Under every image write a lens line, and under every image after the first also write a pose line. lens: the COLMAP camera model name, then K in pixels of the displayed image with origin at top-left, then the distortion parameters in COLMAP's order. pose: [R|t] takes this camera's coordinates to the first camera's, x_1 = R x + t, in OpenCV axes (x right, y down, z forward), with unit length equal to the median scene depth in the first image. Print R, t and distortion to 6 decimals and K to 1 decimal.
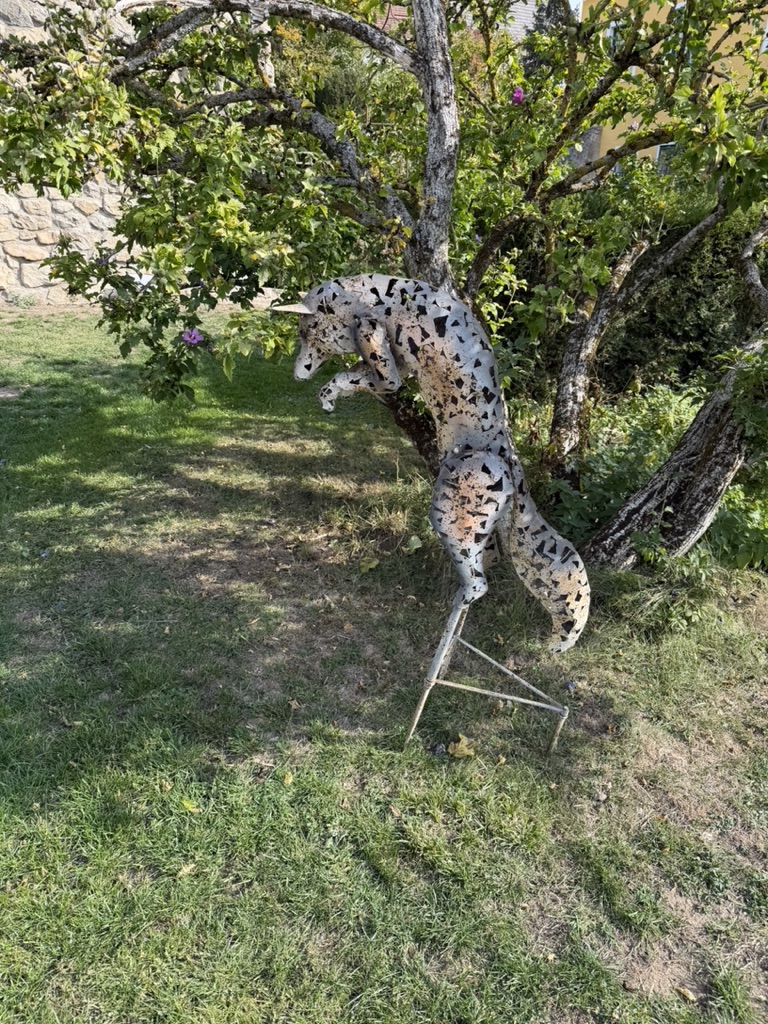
lens RADIAL K [[712.9, 0, 387.9], [0, 712.9, 515.8], [0, 0, 1]] dist [0.121258, -0.140469]
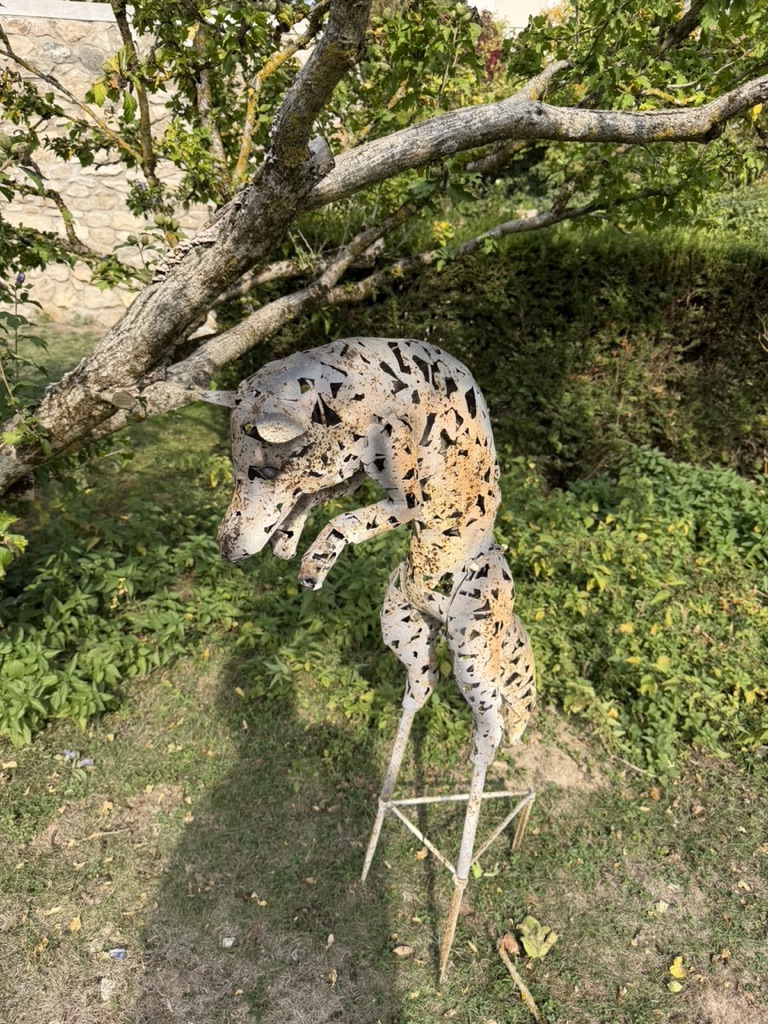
lens RADIAL K [[723.2, 0, 380.8], [0, 723.2, 514.5], [0, 0, 1]] dist [0.085257, -0.109272]
pose [[0.531897, -0.329491, 0.780078, -0.477550], [0.313370, 0.932387, 0.180151, -0.289816], [-0.786692, 0.148632, 0.599186, 0.634574]]
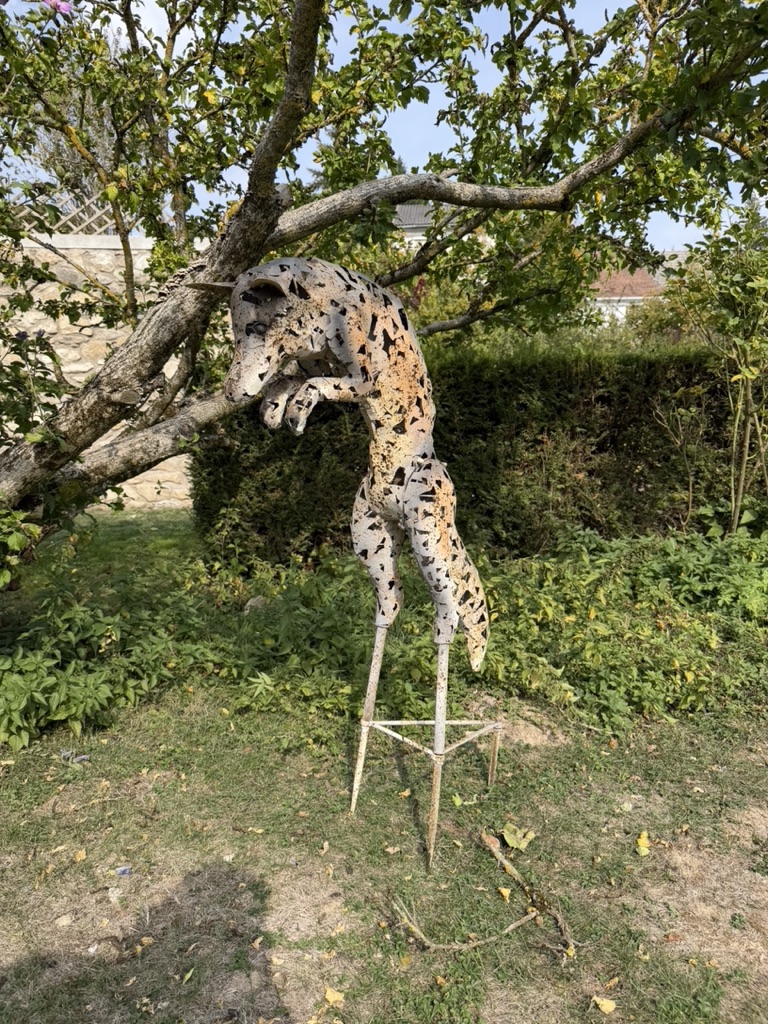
lens RADIAL K [[712.9, 0, 387.9], [0, 712.9, 515.8], [0, 0, 1]] dist [0.121258, -0.140469]
pose [[0.461500, -0.149448, 0.874462, -0.699996], [0.382619, 0.922848, -0.044211, -0.003847], [-0.800388, 0.354990, 0.483076, 0.619736]]
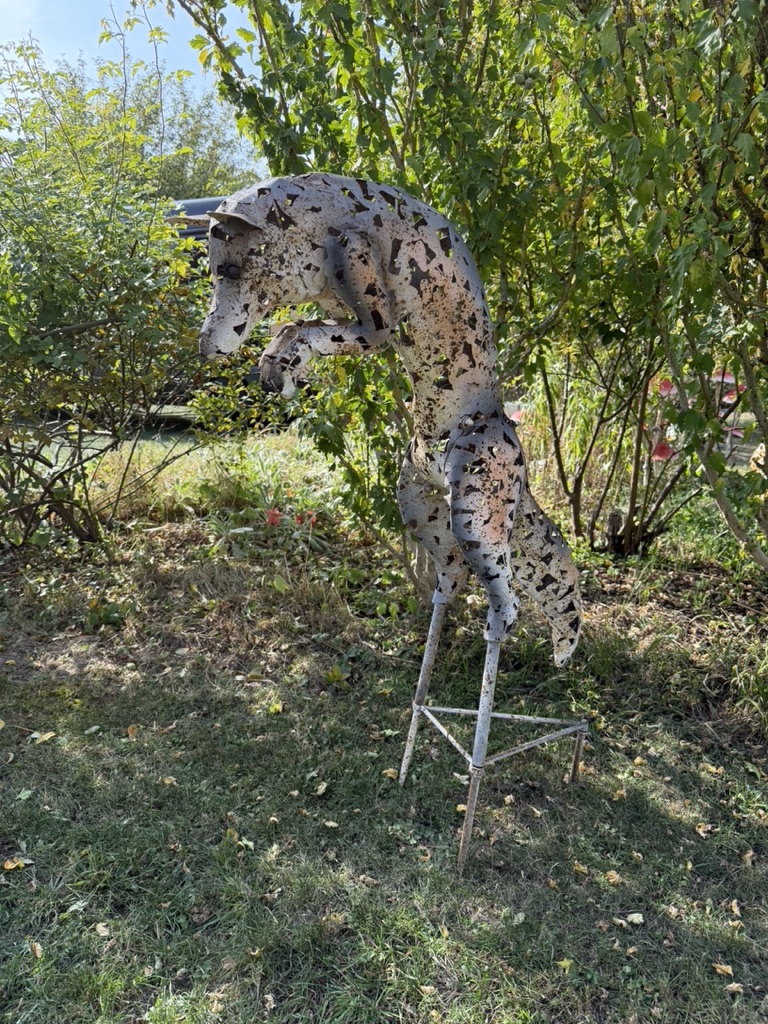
lens RADIAL K [[719.8, 0, 378.6], [0, 719.8, 513.7], [0, 0, 1]] dist [0.141968, -0.252267]
pose [[0.727846, -0.217327, 0.650392, -0.457006], [0.313341, 0.949048, -0.033534, -0.008084], [-0.609966, 0.228202, 0.758858, 0.518716]]
